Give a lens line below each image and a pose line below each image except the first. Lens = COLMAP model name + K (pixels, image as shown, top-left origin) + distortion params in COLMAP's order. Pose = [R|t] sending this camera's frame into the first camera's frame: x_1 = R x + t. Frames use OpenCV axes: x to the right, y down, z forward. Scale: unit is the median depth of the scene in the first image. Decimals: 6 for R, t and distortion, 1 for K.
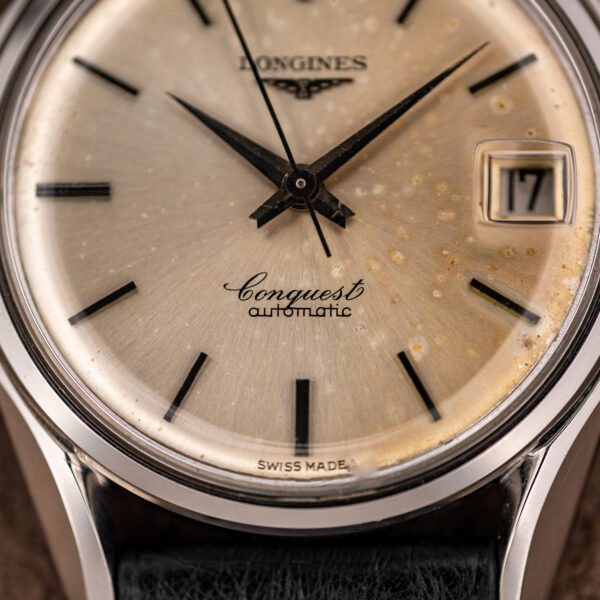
lens RADIAL K [[3948.8, 0, 300.5], [0, 3948.8, 300.9], [0, 0, 1]] dist [-0.357675, 0.000000]
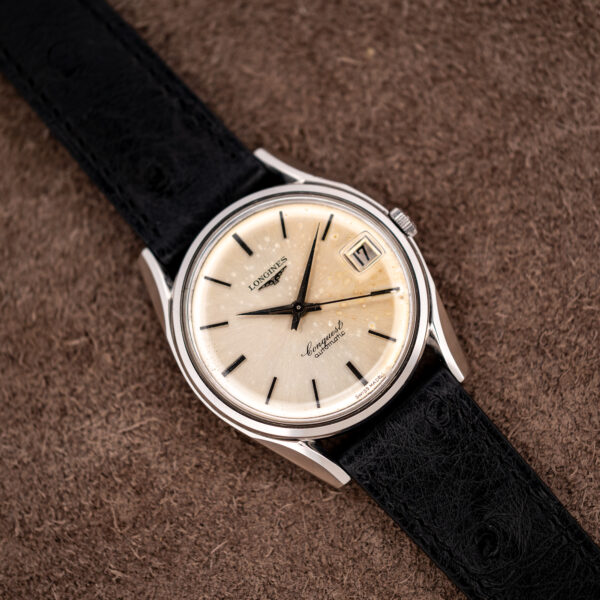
lens RADIAL K [[3948.8, 0, 299.8], [0, 3948.8, 298.8], [0, 0, 1]] dist [-0.357675, 0.000000]
pose [[0.753969, -0.647996, 0.107850, -0.282764], [0.652453, 0.757785, -0.008229, -0.011745], [-0.076394, 0.076572, 0.994133, -1.648888]]
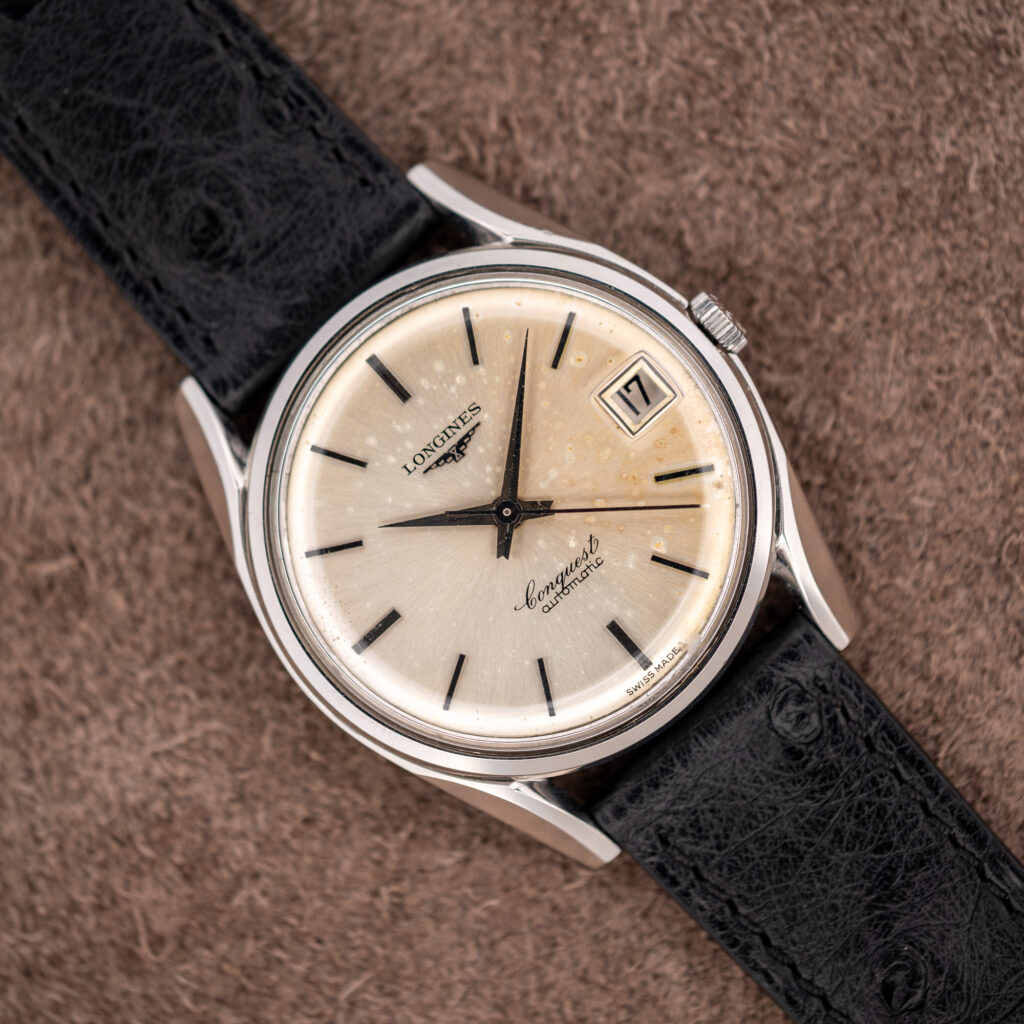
lens RADIAL K [[6739.3, 0, 510.5], [0, 6739.3, 513.9], [0, 0, 1]] dist [-0.357675, 0.000000]
pose [[0.739870, -0.672750, -0.000399, 0.001456], [0.667884, 0.734446, 0.120498, -0.294571], [-0.080772, -0.089420, 0.992713, -1.192396]]
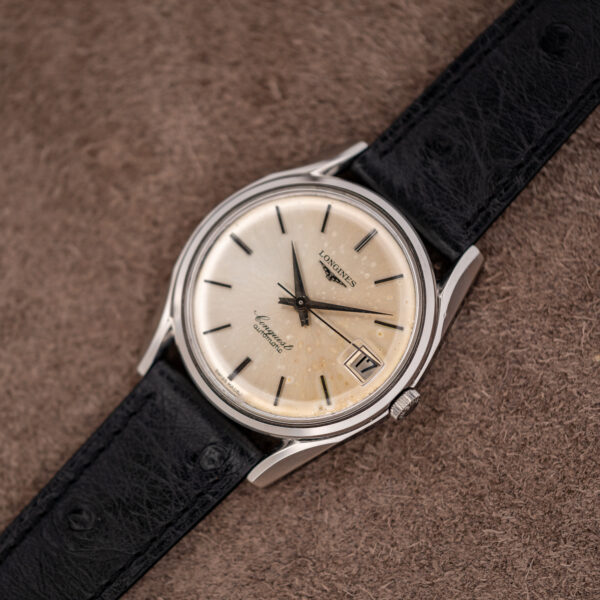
lens RADIAL K [[3948.8, 0, 299.8], [0, 3948.8, 300.4], [0, 0, 1]] dist [-0.357675, 0.000000]
pose [[0.702696, 0.684432, -0.194347, 0.499945], [-0.667079, 0.728773, 0.154579, -0.429033], [0.247434, 0.021022, 0.968677, -1.499758]]
